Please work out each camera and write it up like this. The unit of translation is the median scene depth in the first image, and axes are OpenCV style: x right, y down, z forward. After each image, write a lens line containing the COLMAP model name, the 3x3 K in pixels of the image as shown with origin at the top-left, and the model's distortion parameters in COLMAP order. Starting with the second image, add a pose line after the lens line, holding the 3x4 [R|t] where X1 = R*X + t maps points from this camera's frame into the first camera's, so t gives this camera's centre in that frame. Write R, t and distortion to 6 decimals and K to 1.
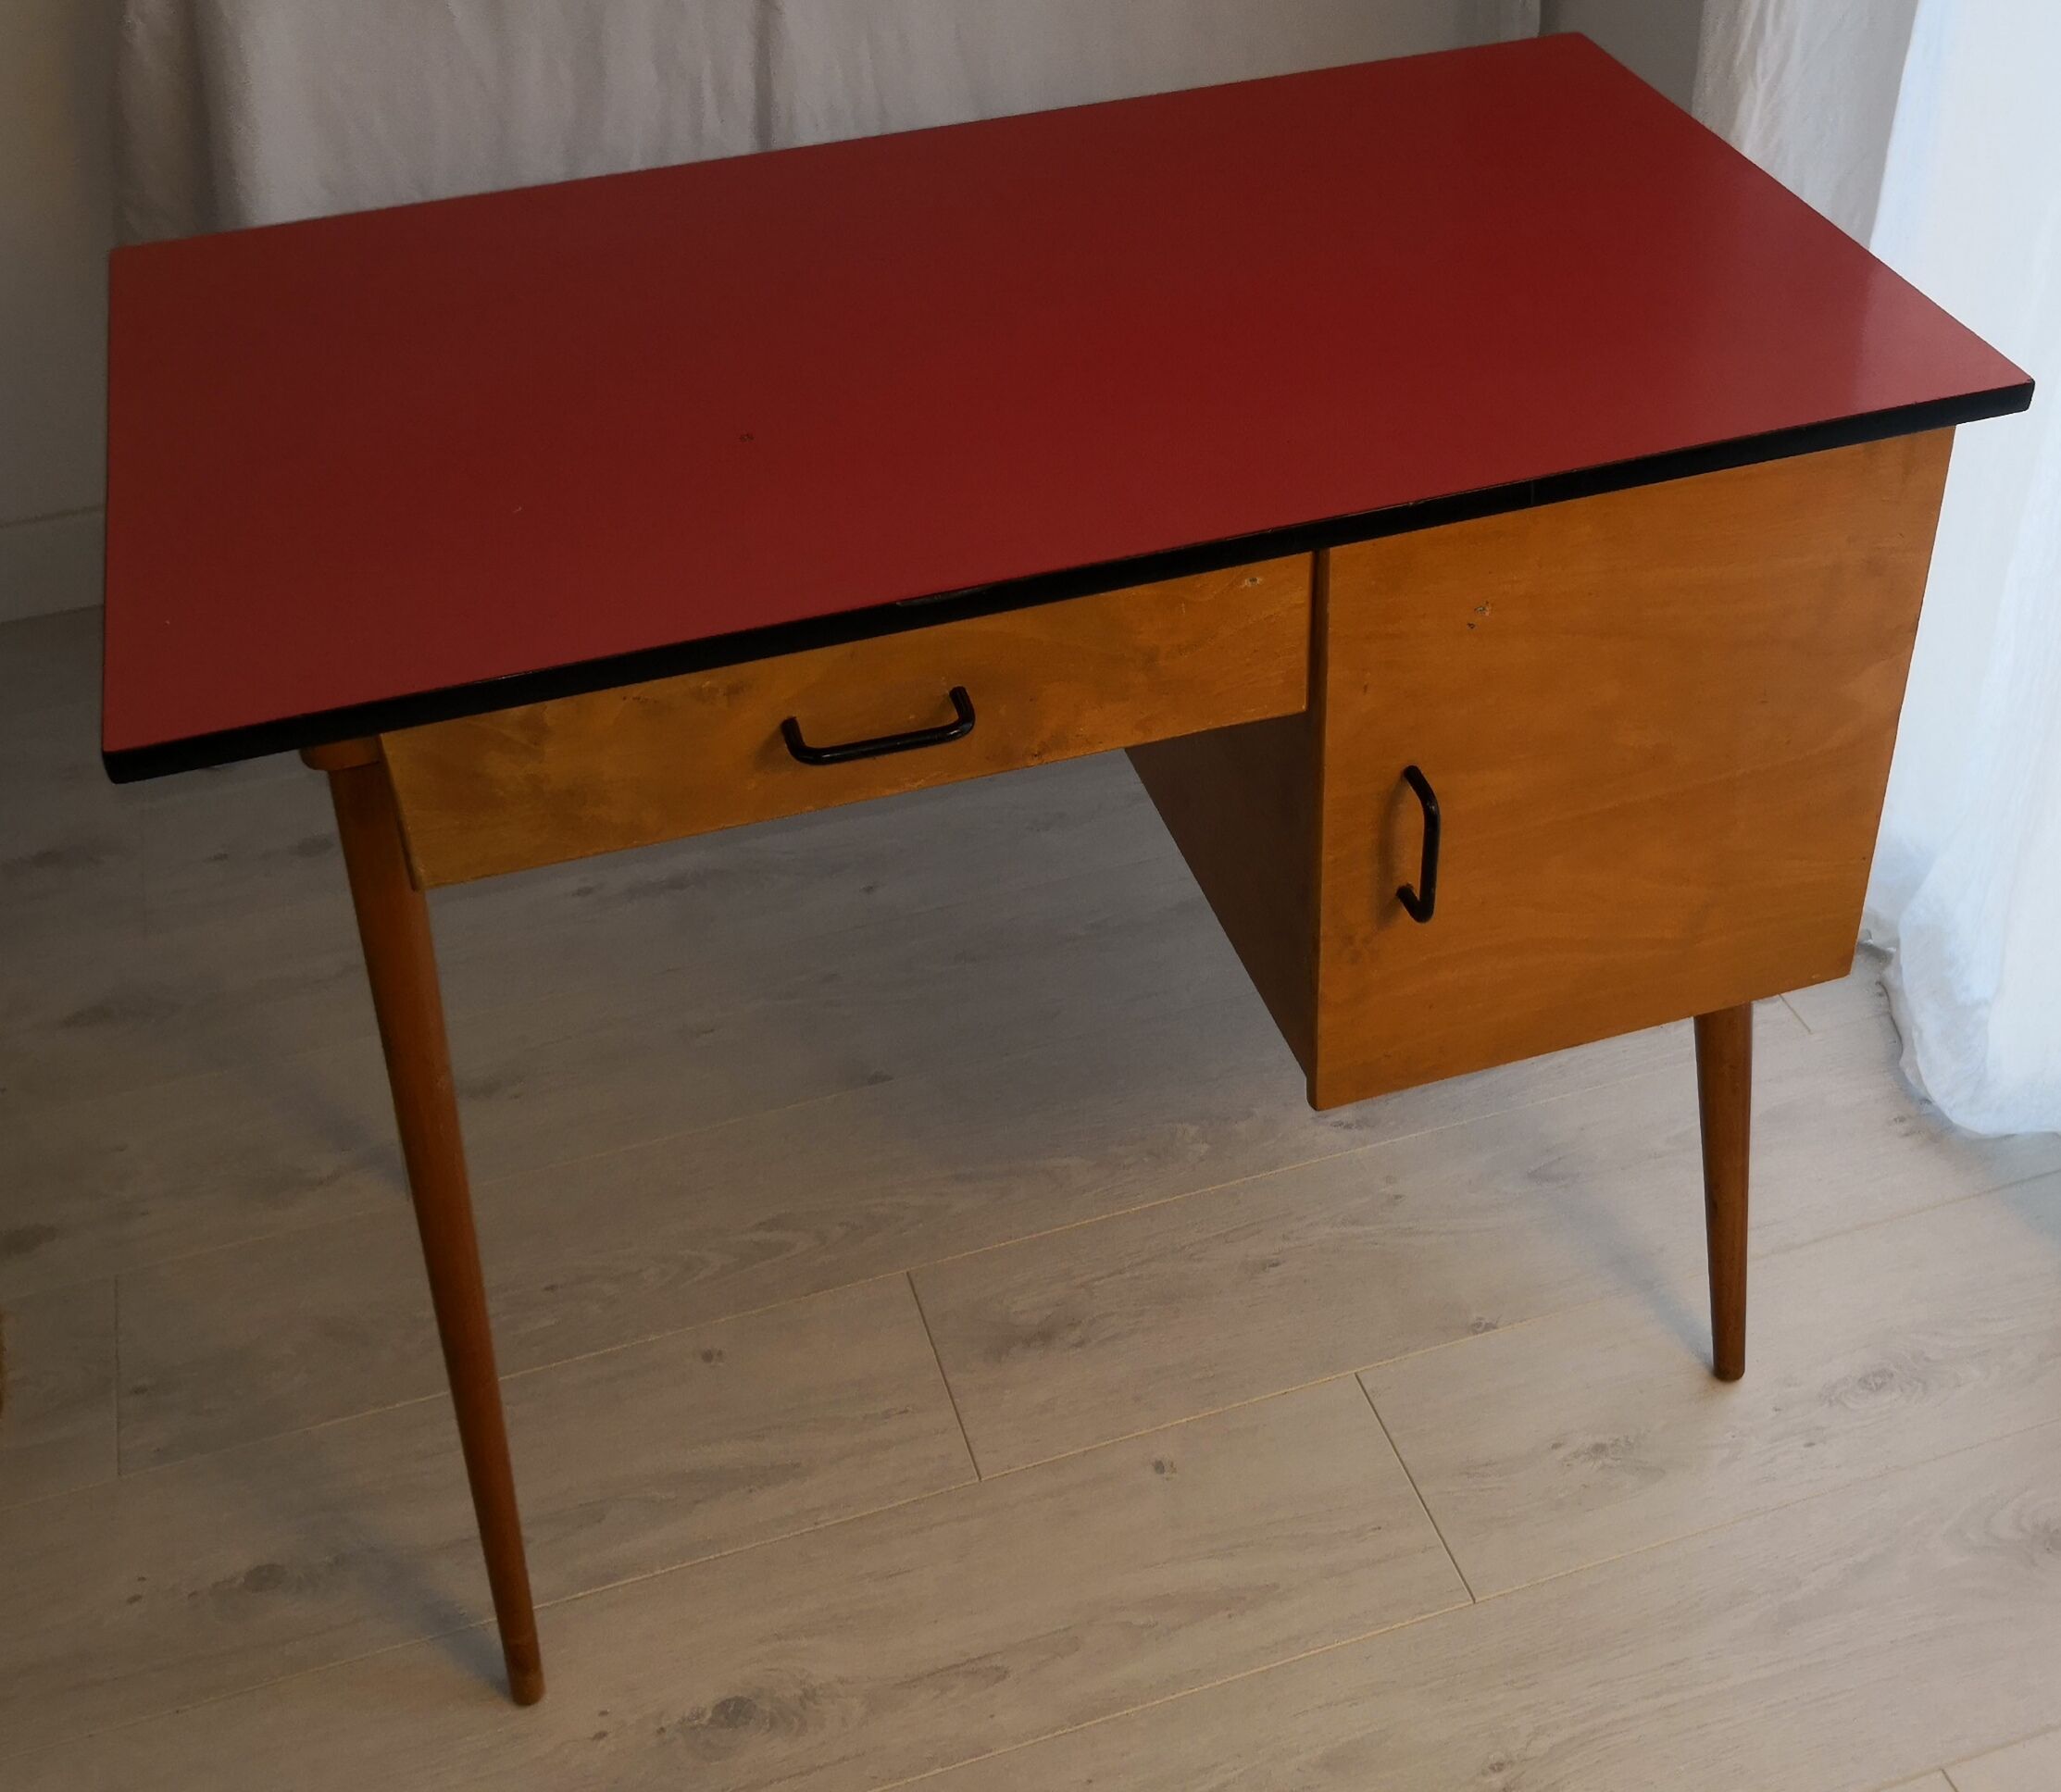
lens RADIAL K [[2176.5, 0, 1071.9], [0, 2176.5, 980.2], [0, 0, 1]] dist [0.009268, -0.008576]
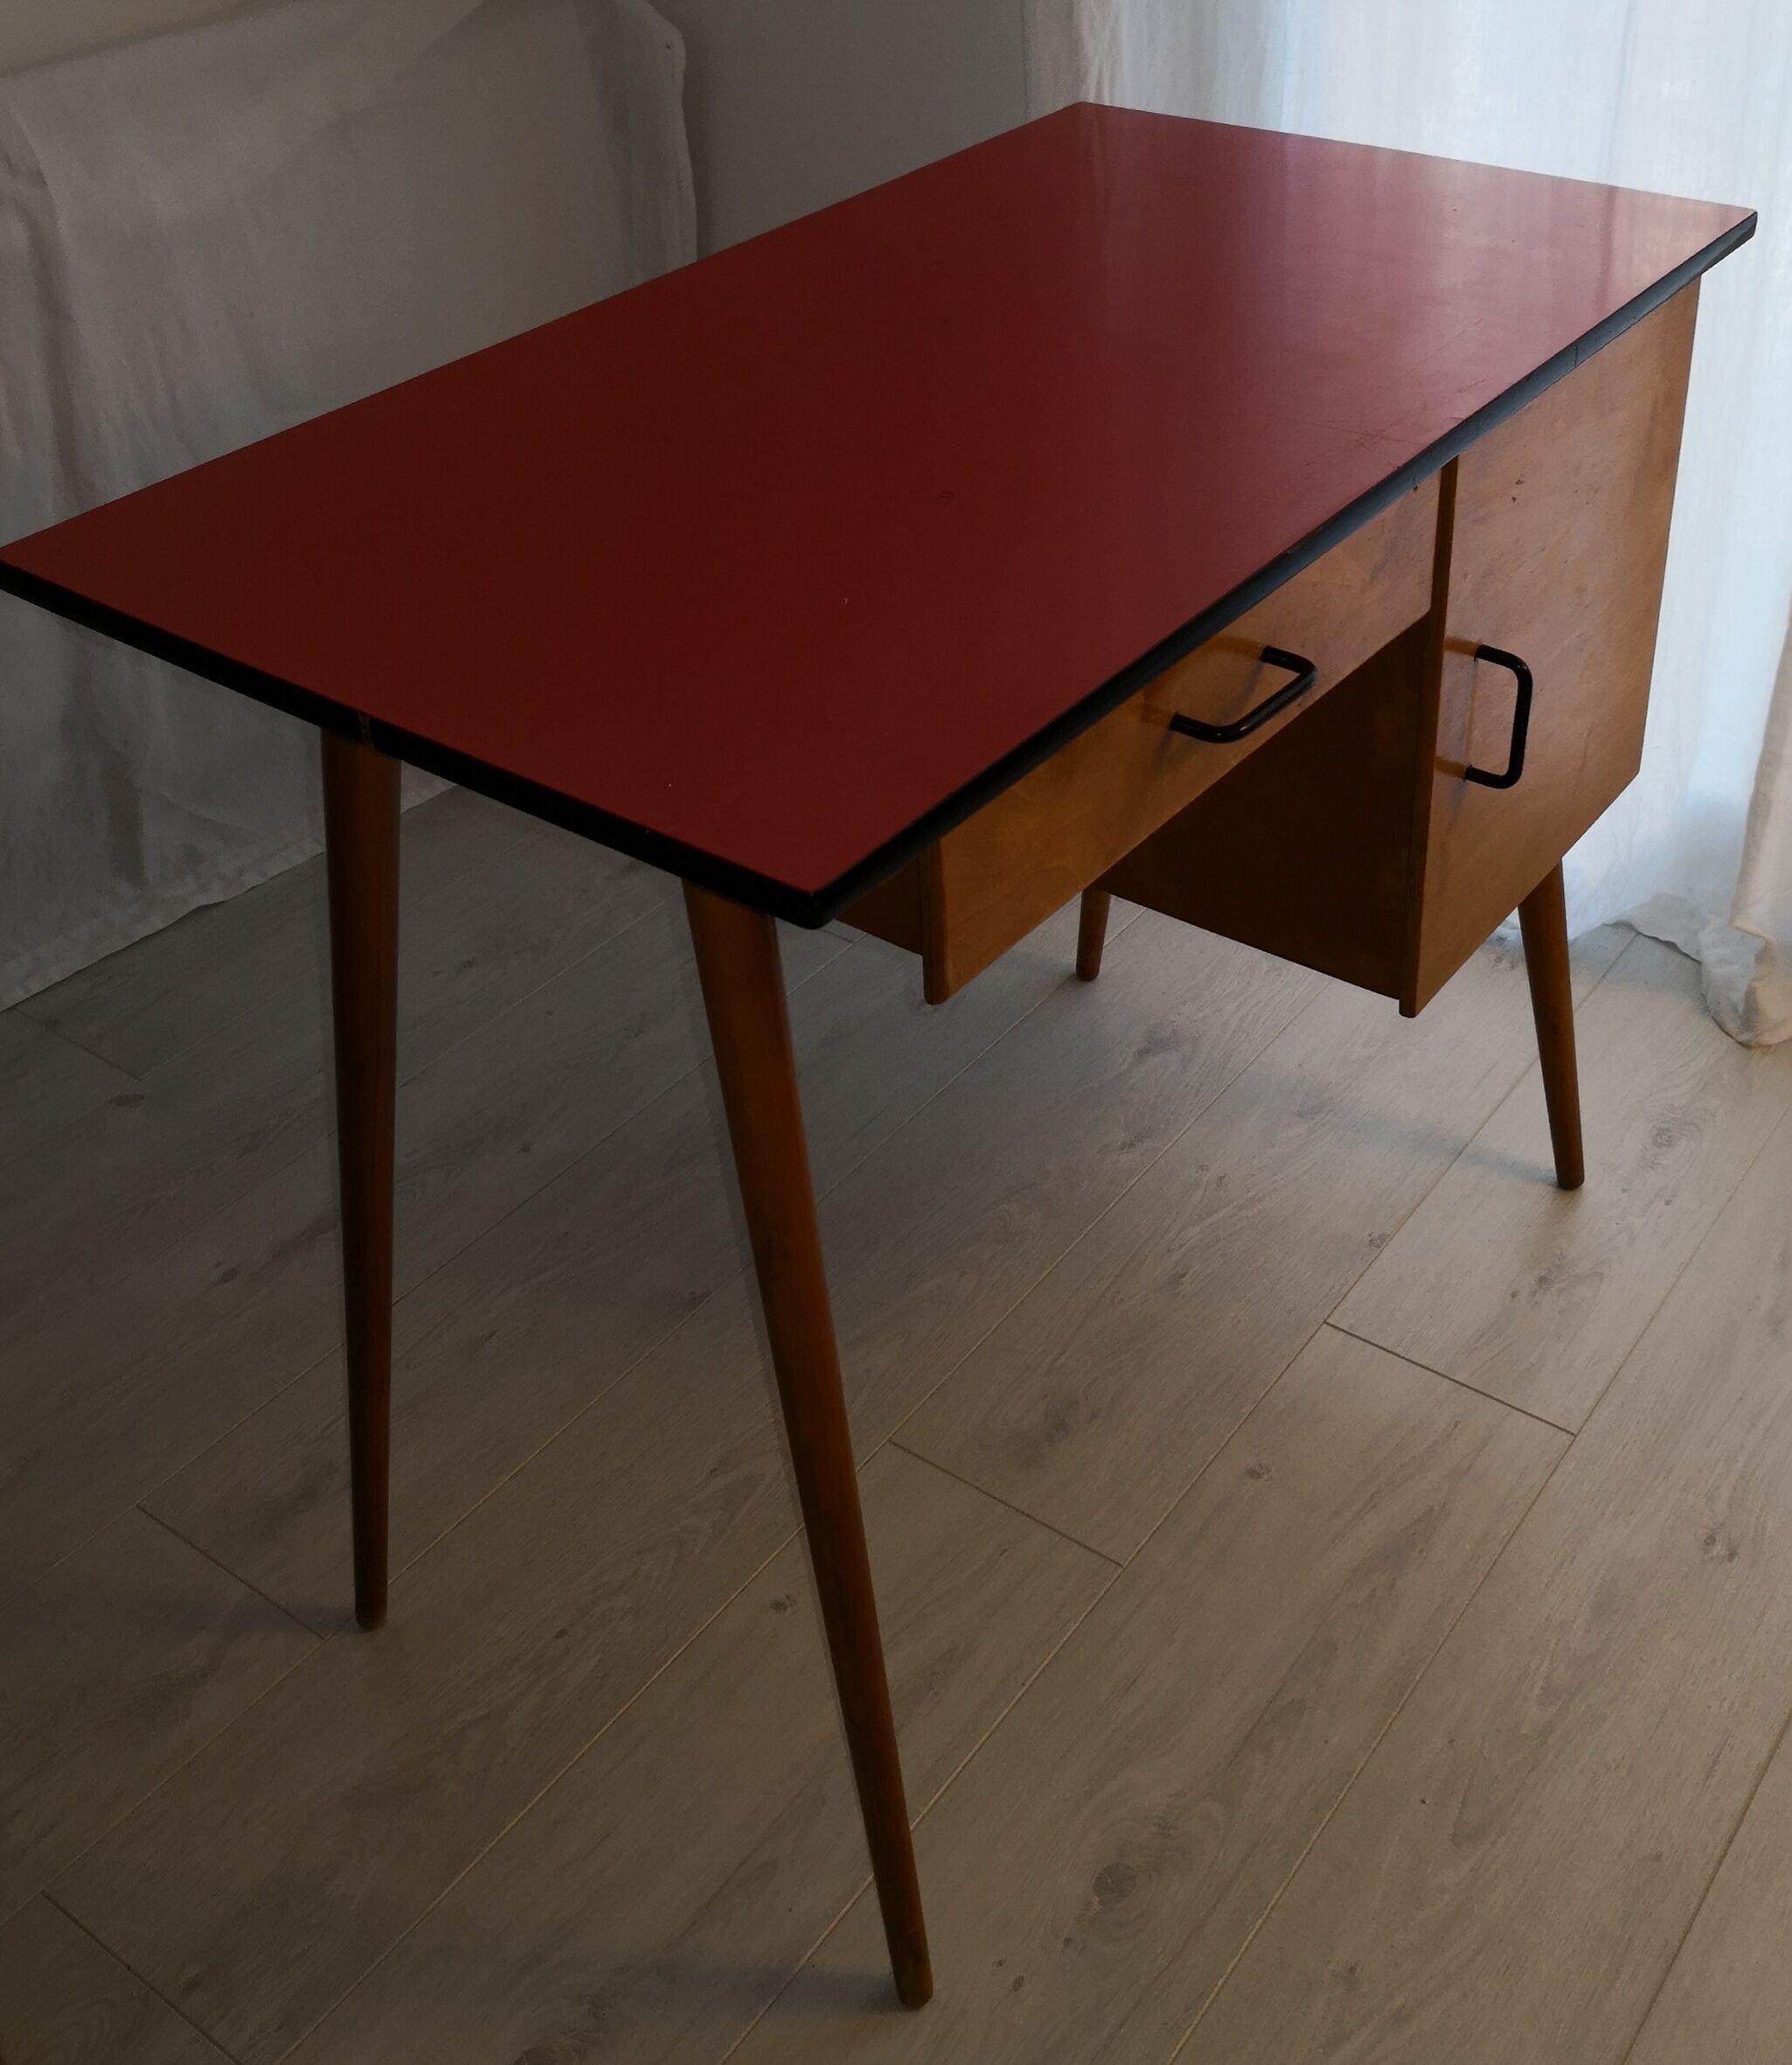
lens RADIAL K [[2180.9, 0, 901.3], [0, 2180.9, 950.1], [0, 0, 1]] dist [0.009268, -0.008576]
pose [[0.820960, -0.334499, 0.462748, -0.477152], [0.399423, 0.915572, -0.046791, -0.014953], [-0.408027, 0.223246, 0.885254, 0.122753]]
